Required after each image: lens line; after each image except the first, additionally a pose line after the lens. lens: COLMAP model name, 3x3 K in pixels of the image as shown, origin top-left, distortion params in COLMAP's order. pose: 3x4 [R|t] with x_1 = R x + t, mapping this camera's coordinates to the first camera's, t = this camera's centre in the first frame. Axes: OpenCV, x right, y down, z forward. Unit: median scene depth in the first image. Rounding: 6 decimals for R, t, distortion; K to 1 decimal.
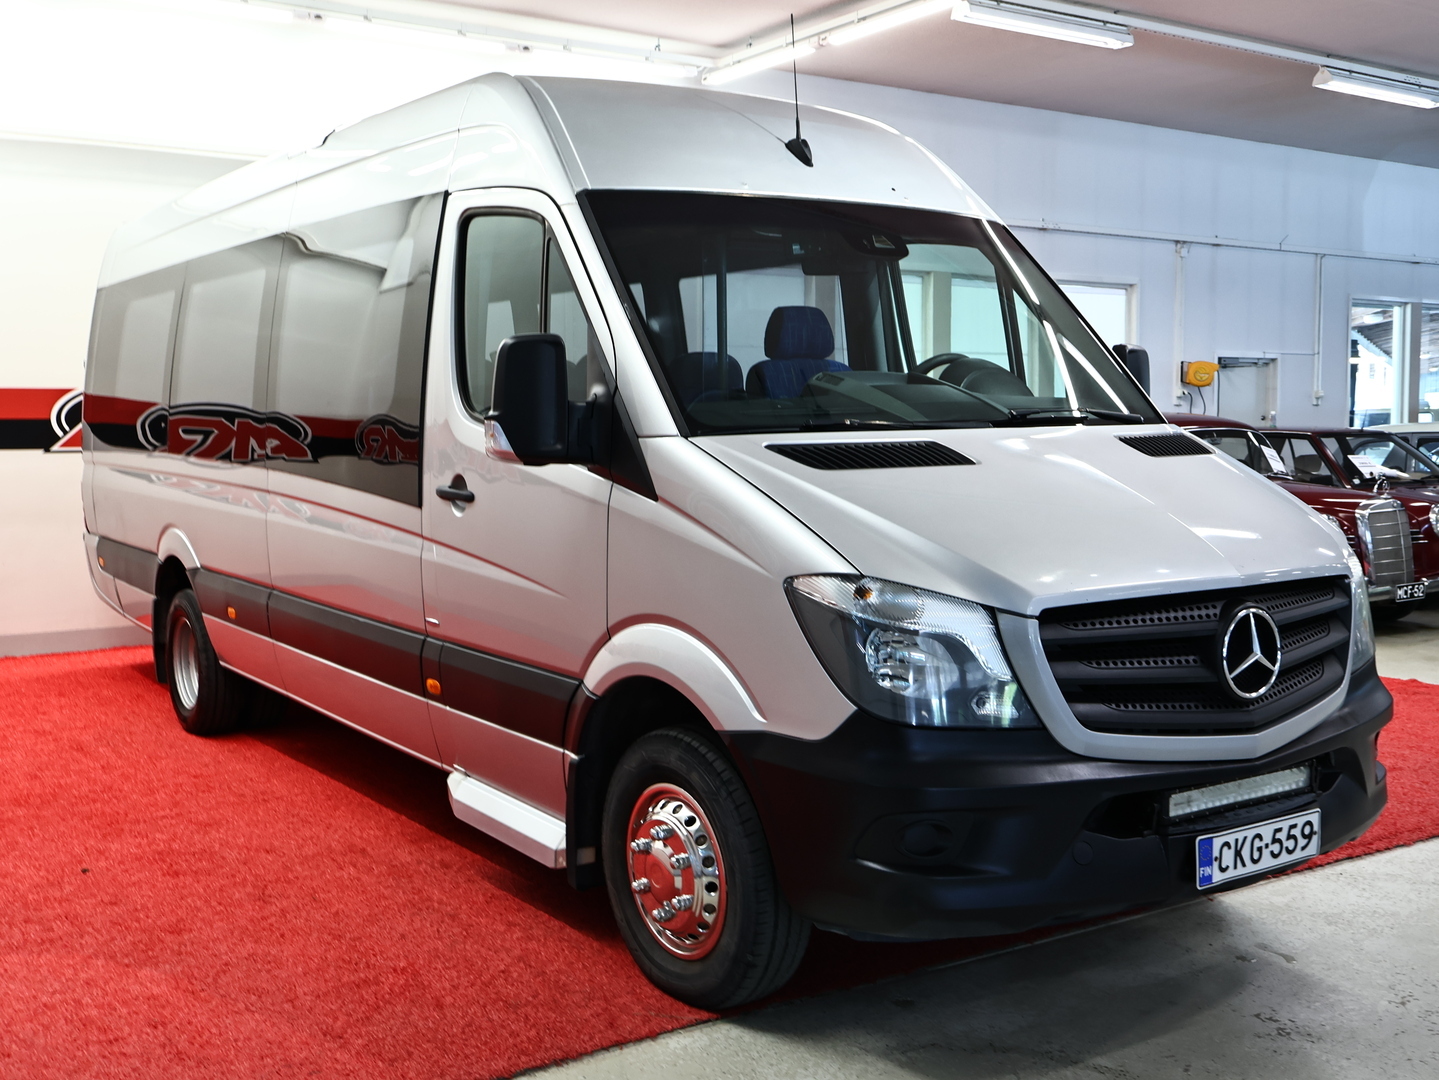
lens RADIAL K [[1552.7, 0, 715.4], [0, 1552.7, 533.1], [0, 0, 1]] dist [-0.018955, 0.000000]
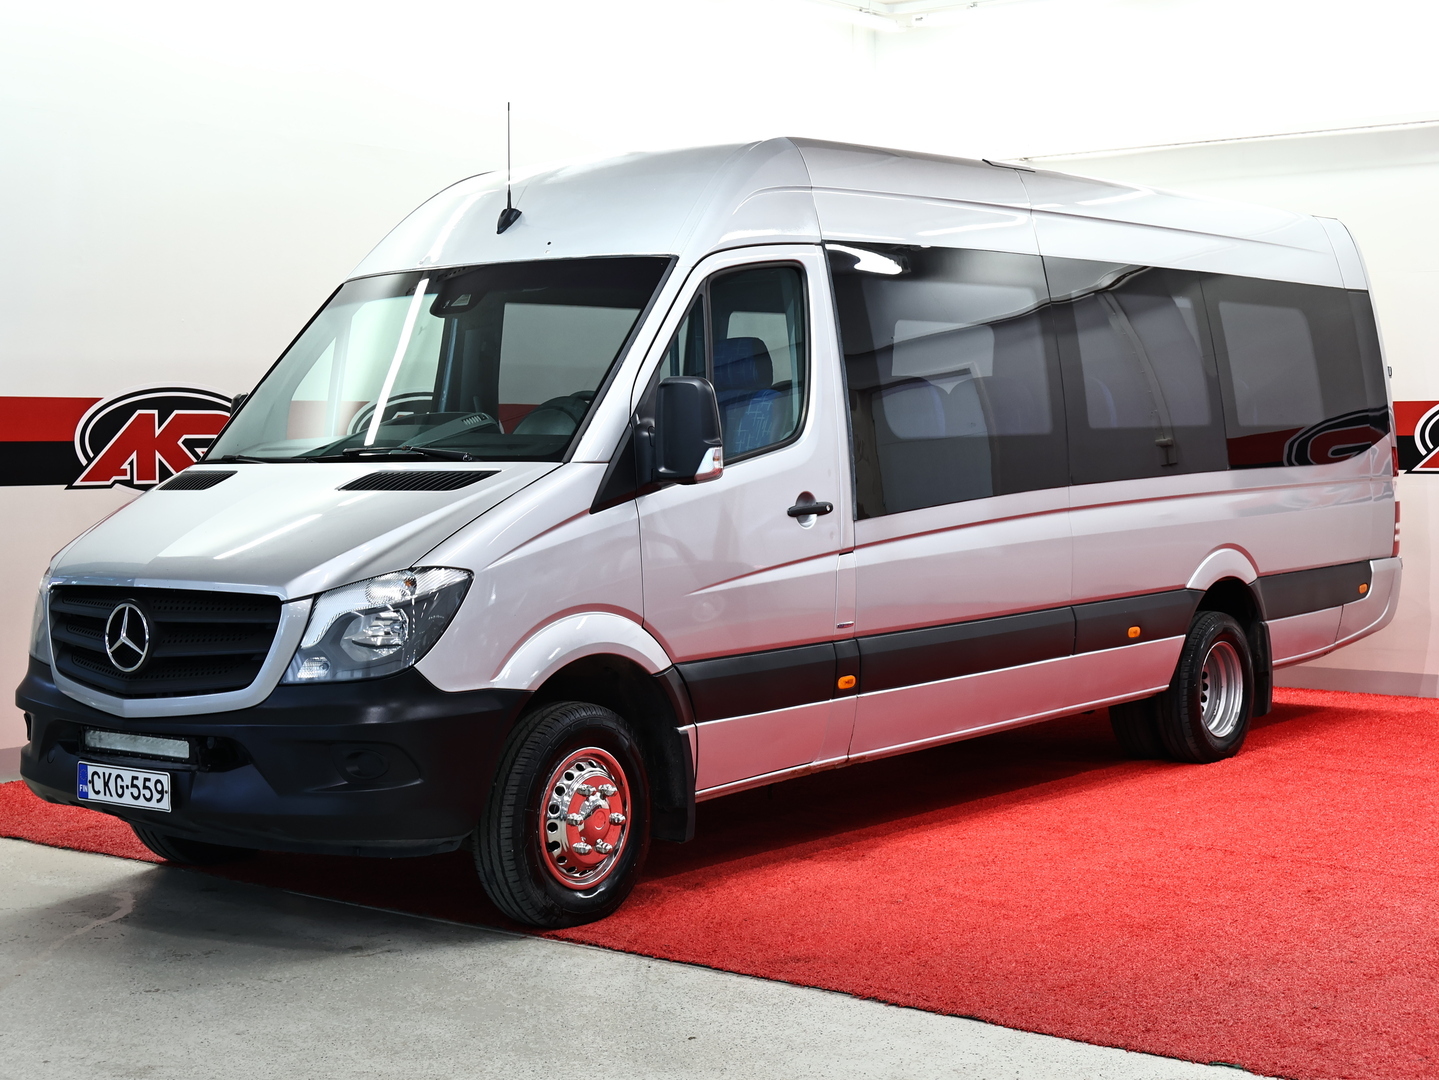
lens RADIAL K [[2223.5, 0, 718.9], [0, 2223.5, 545.1], [0, 0, 1]] dist [-0.053584, 0.000000]
pose [[0.323975, 0.047393, -0.944878, 2.277410], [-0.062787, 0.997620, 0.028510, -0.085930], [0.943980, 0.050089, 0.326179, 0.854785]]
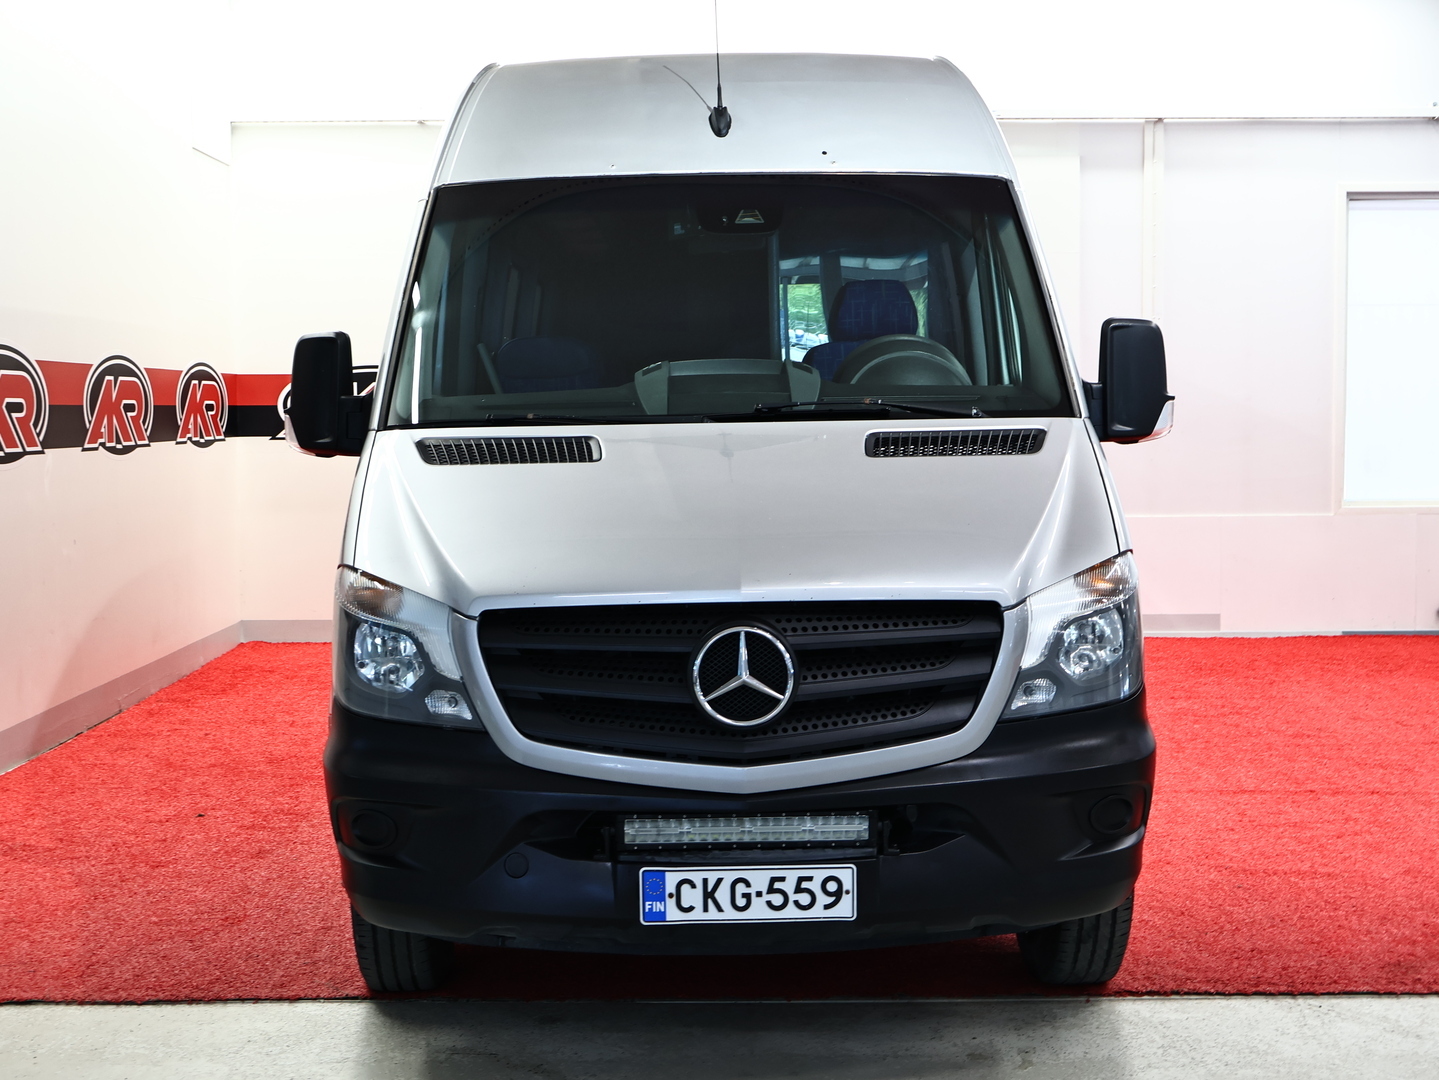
lens RADIAL K [[1931.2, 0, 723.5], [0, 1931.2, 541.6], [0, 0, 1]] dist [-0.009851, 0.000000]
pose [[0.842746, 0.036462, -0.537075, 0.932580], [-0.034857, 0.999306, 0.013146, -0.014983], [0.537182, 0.007642, 0.843432, 0.048736]]
